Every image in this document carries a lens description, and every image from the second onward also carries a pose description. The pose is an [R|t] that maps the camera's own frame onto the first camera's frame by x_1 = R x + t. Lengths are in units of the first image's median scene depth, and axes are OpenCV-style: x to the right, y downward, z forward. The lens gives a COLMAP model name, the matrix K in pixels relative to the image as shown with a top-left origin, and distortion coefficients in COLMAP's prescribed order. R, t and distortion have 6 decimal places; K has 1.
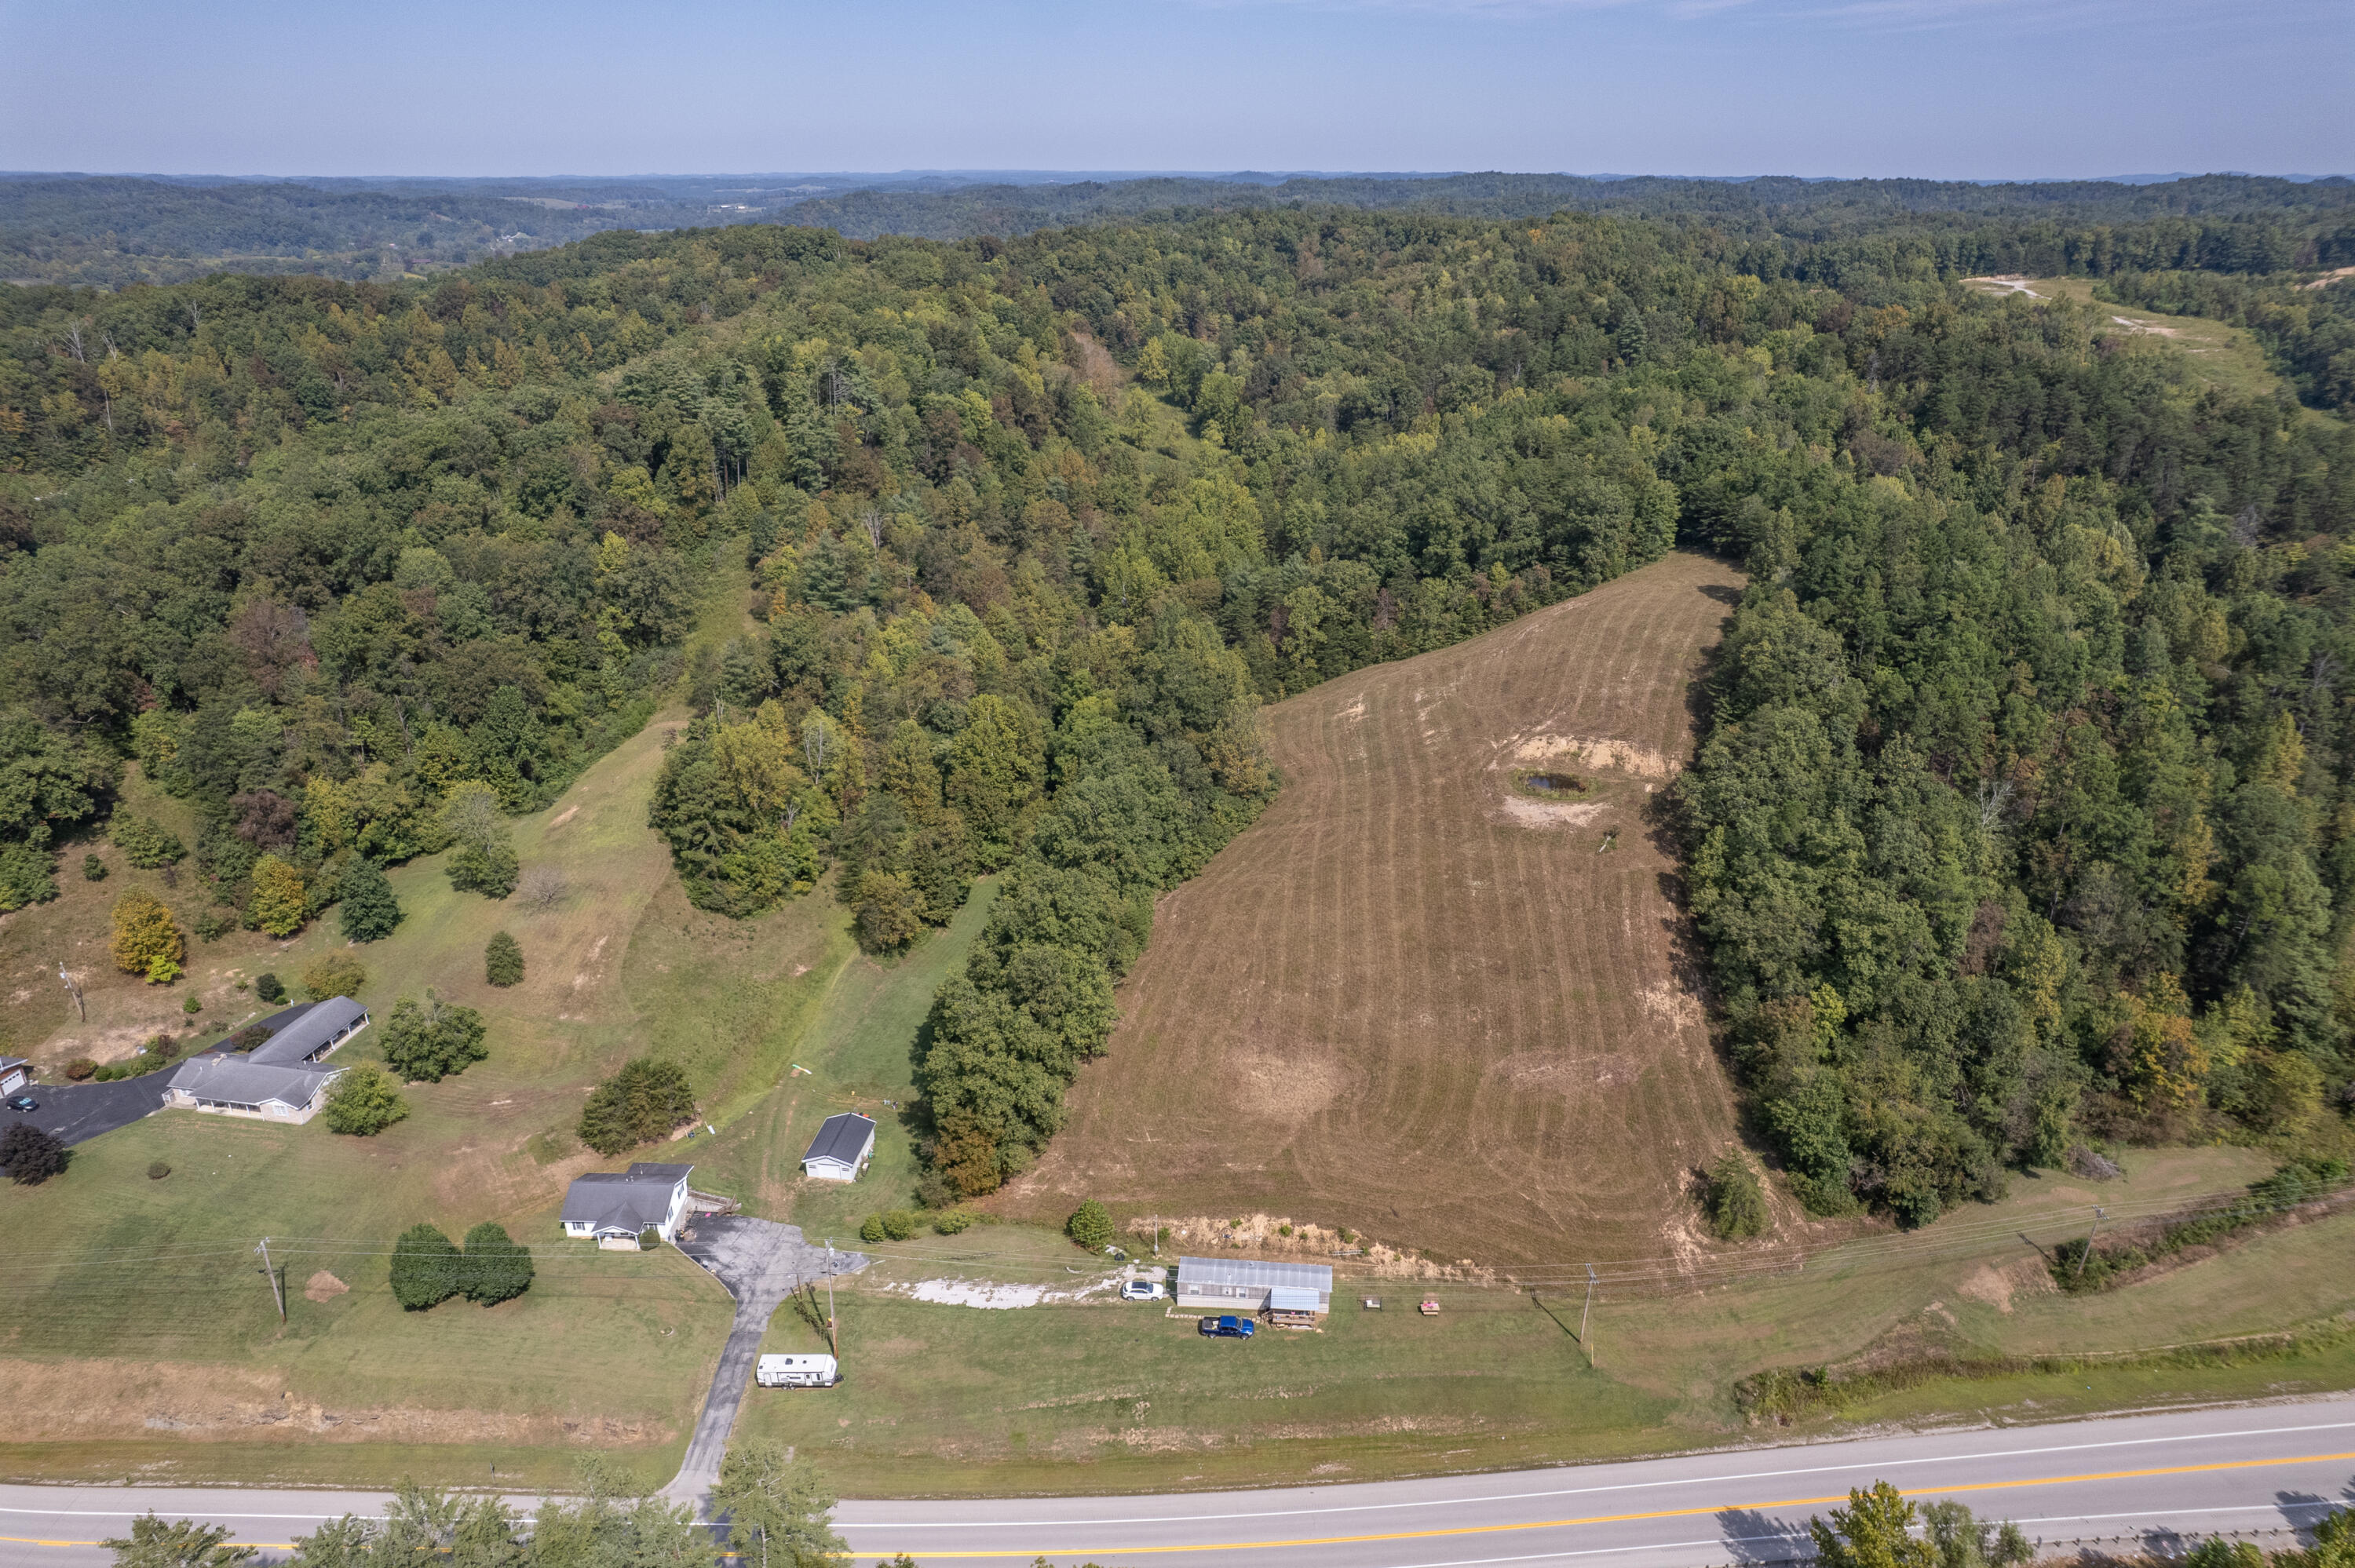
lens RADIAL K [[1511.3, 0, 1191.8], [0, 1511.3, 789.2], [0, 0, 1]] dist [-0.070837, 0.068921]
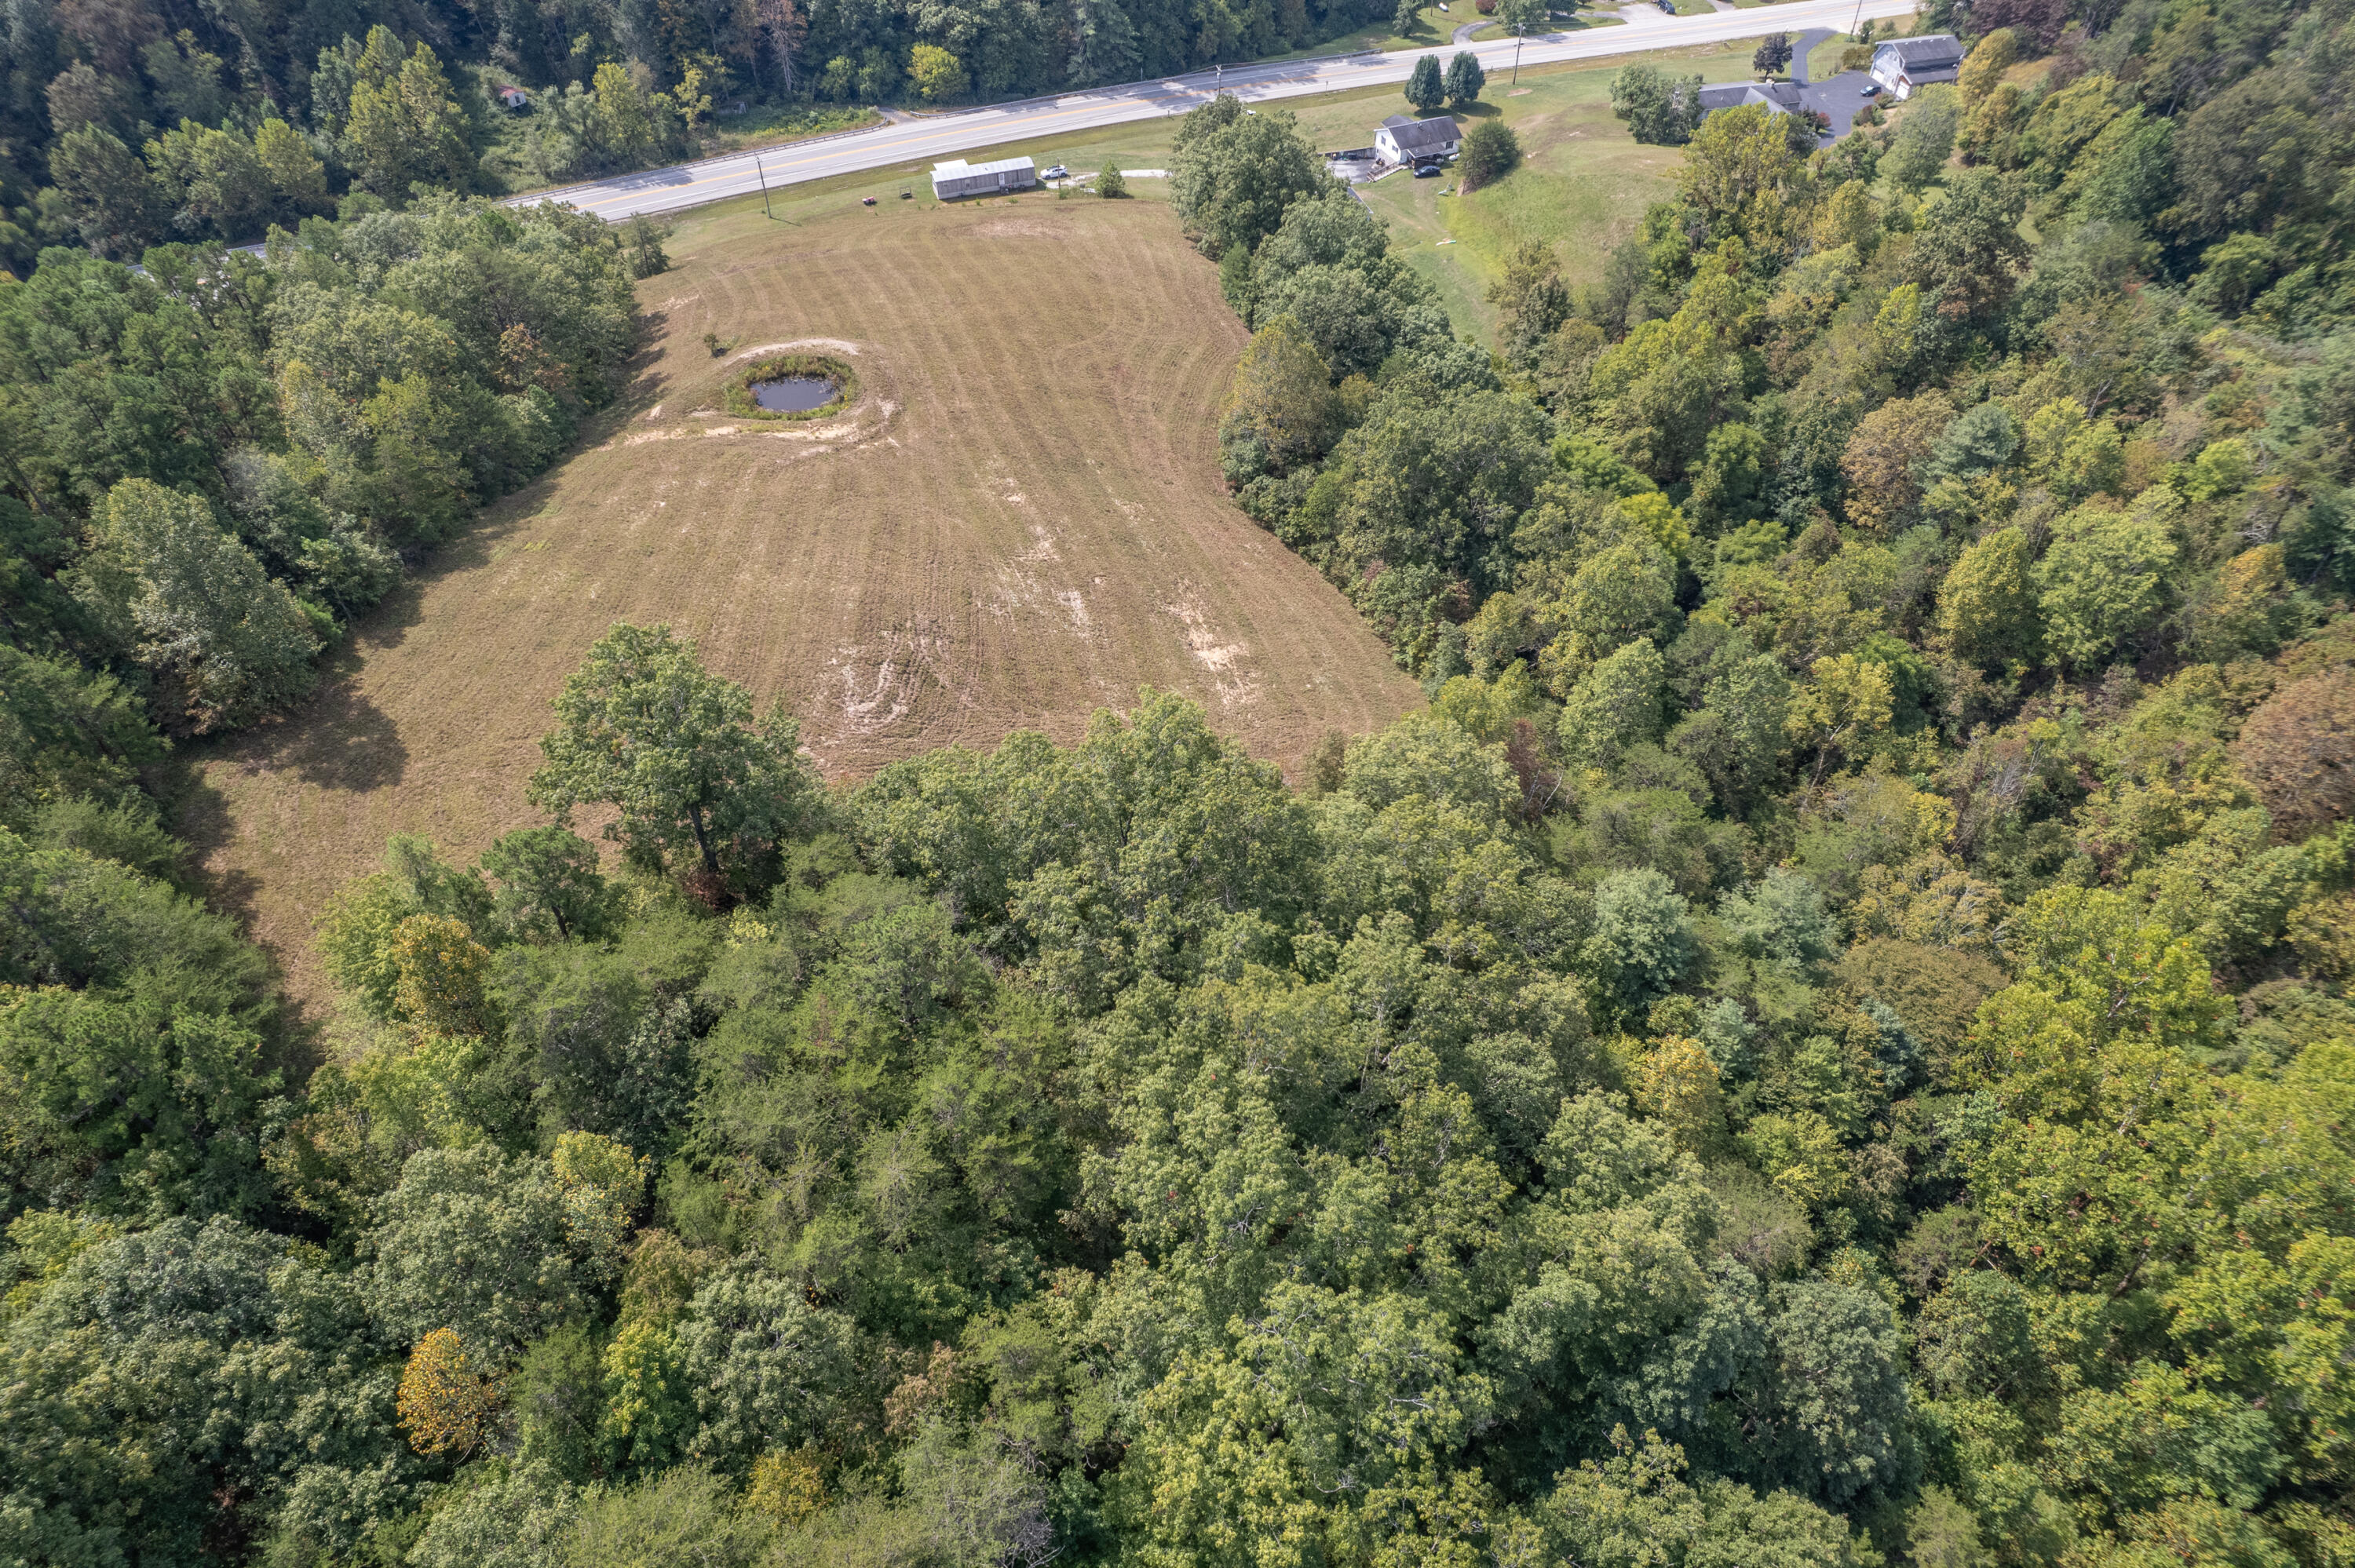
lens RADIAL K [[1511.3, 0, 1191.8], [0, 1511.3, 789.2], [0, 0, 1]] dist [-0.070837, 0.068921]
pose [[-0.905257, 0.310428, -0.290075, 0.378344], [-0.166736, 0.368400, 0.914593, -0.678642], [0.390779, 0.876308, -0.281738, 1.621402]]
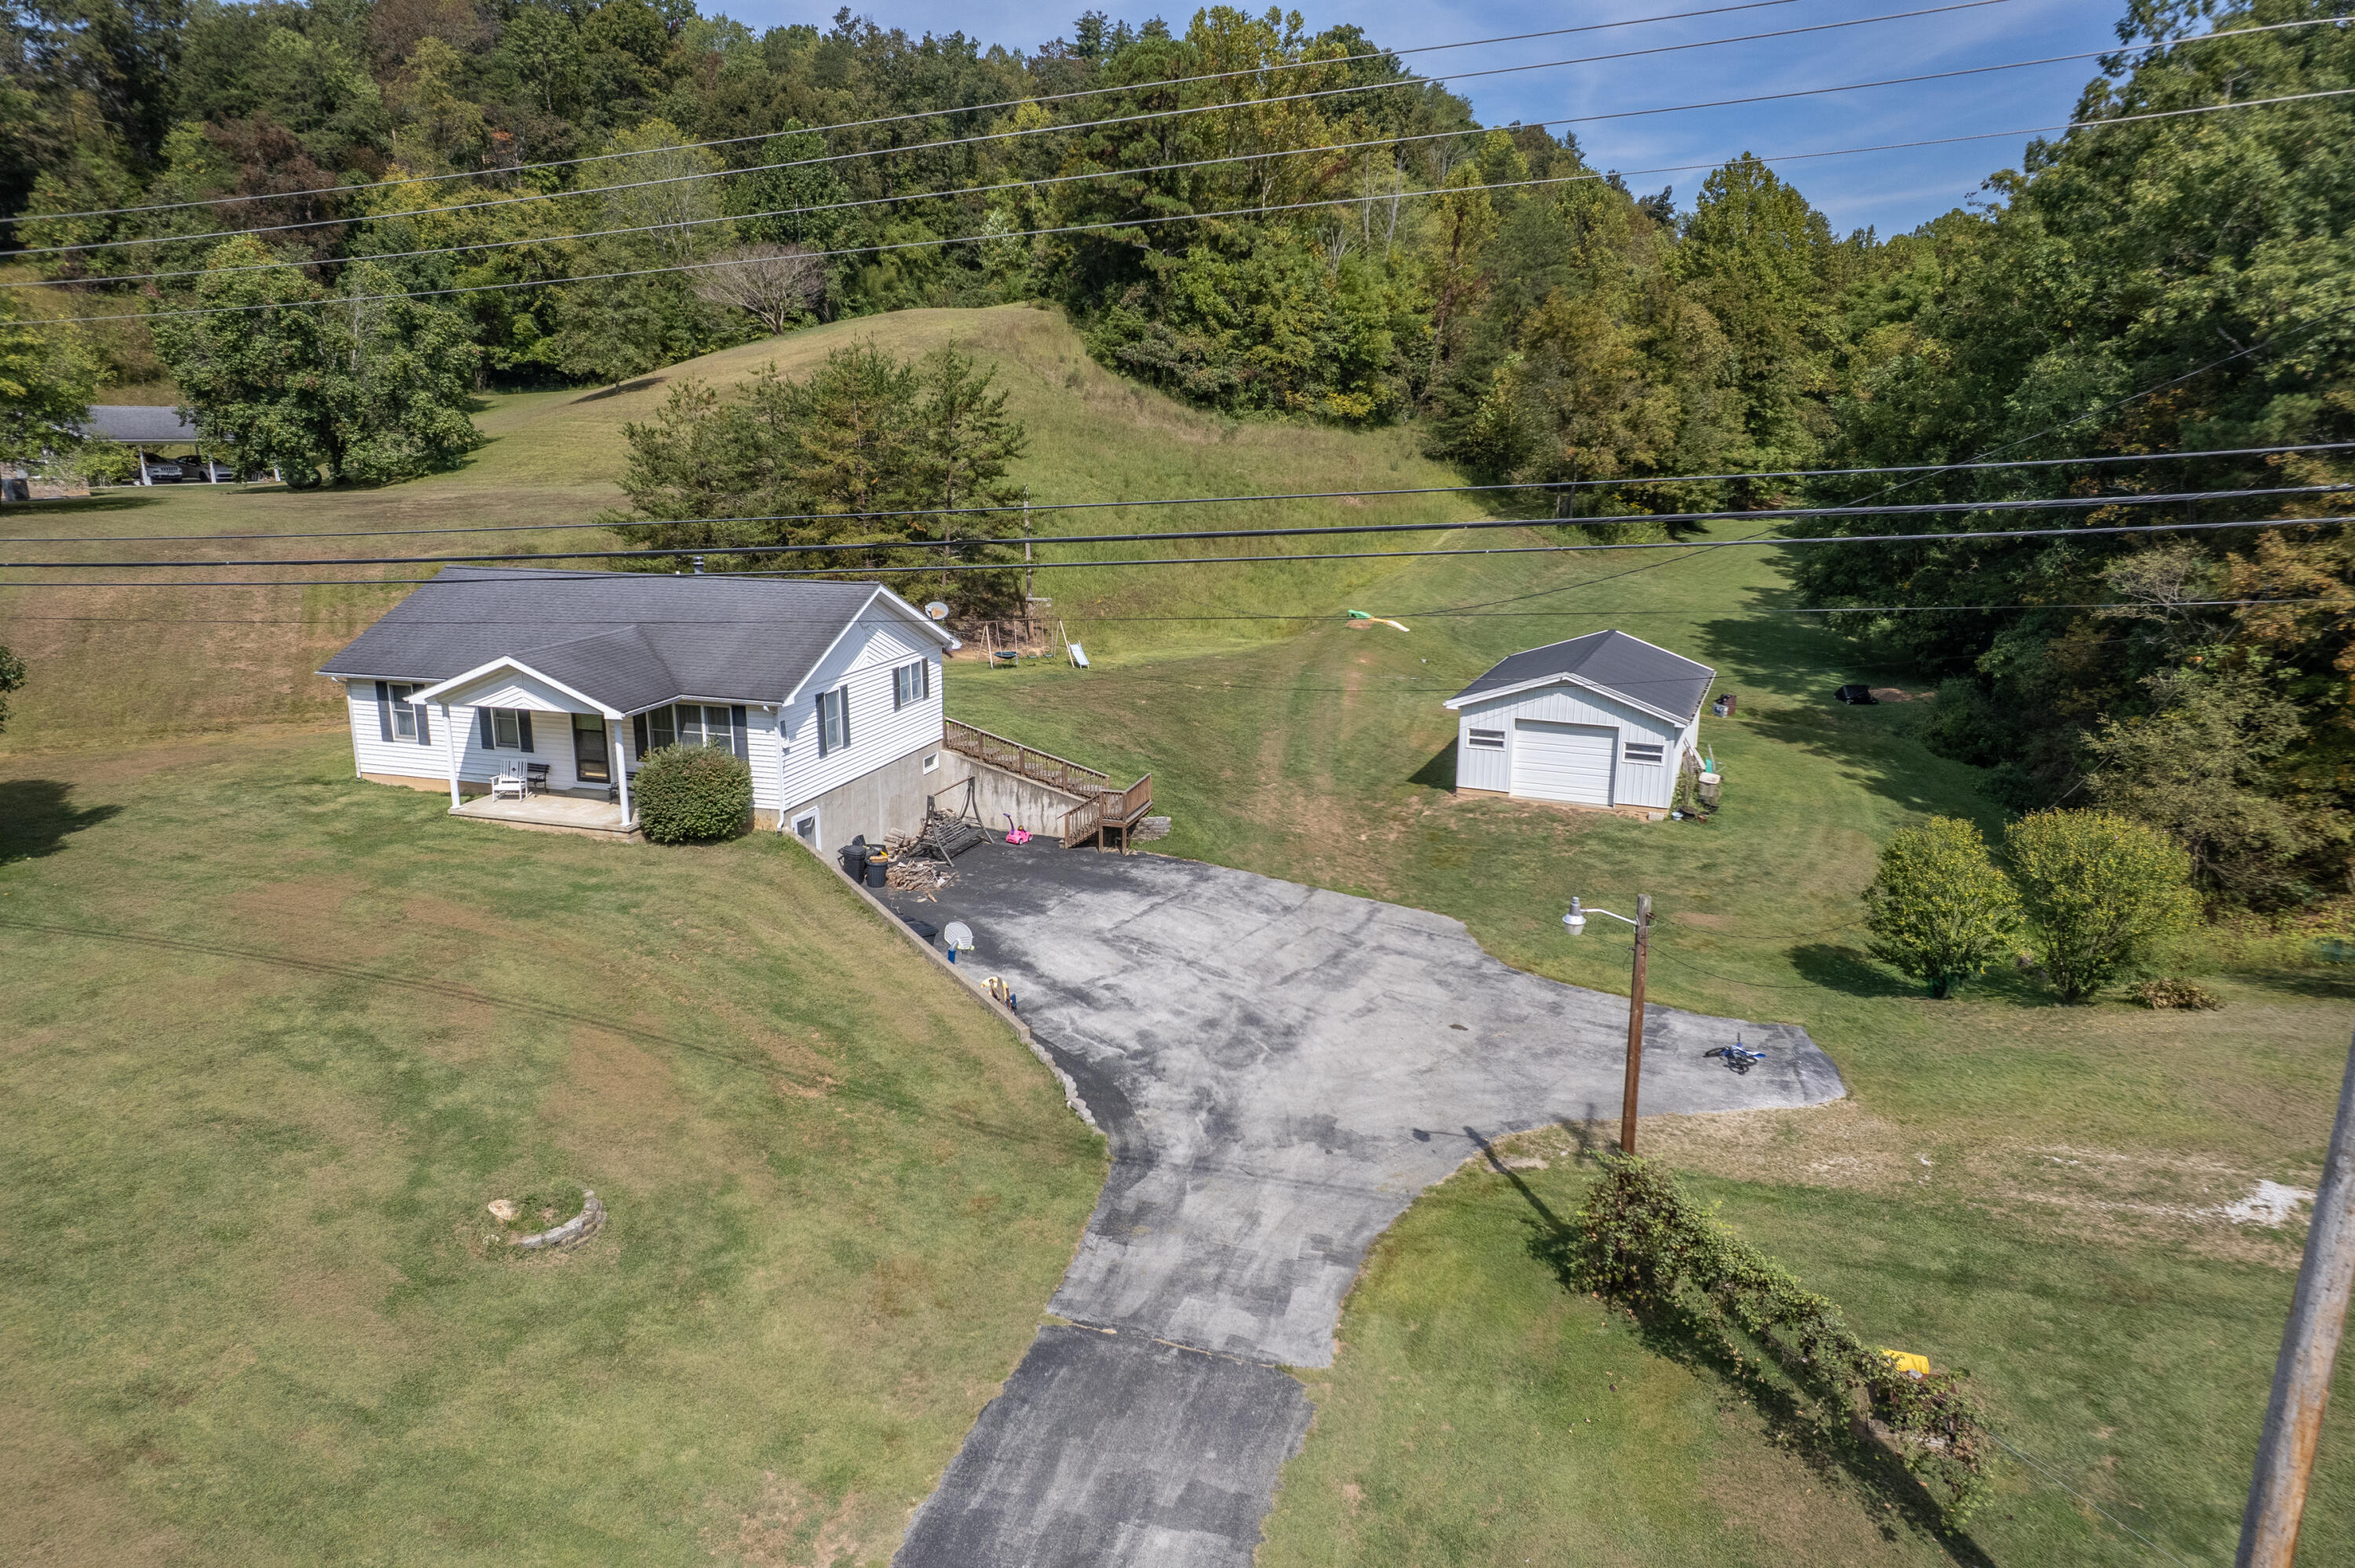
lens RADIAL K [[1511.3, 0, 1191.8], [0, 1511.3, 789.2], [0, 0, 1]] dist [-0.070837, 0.068921]
pose [[0.963083, 0.061019, -0.262198, -0.213426], [-0.100985, 0.984737, -0.141760, 0.267898], [0.249546, 0.163005, 0.954545, 0.700577]]
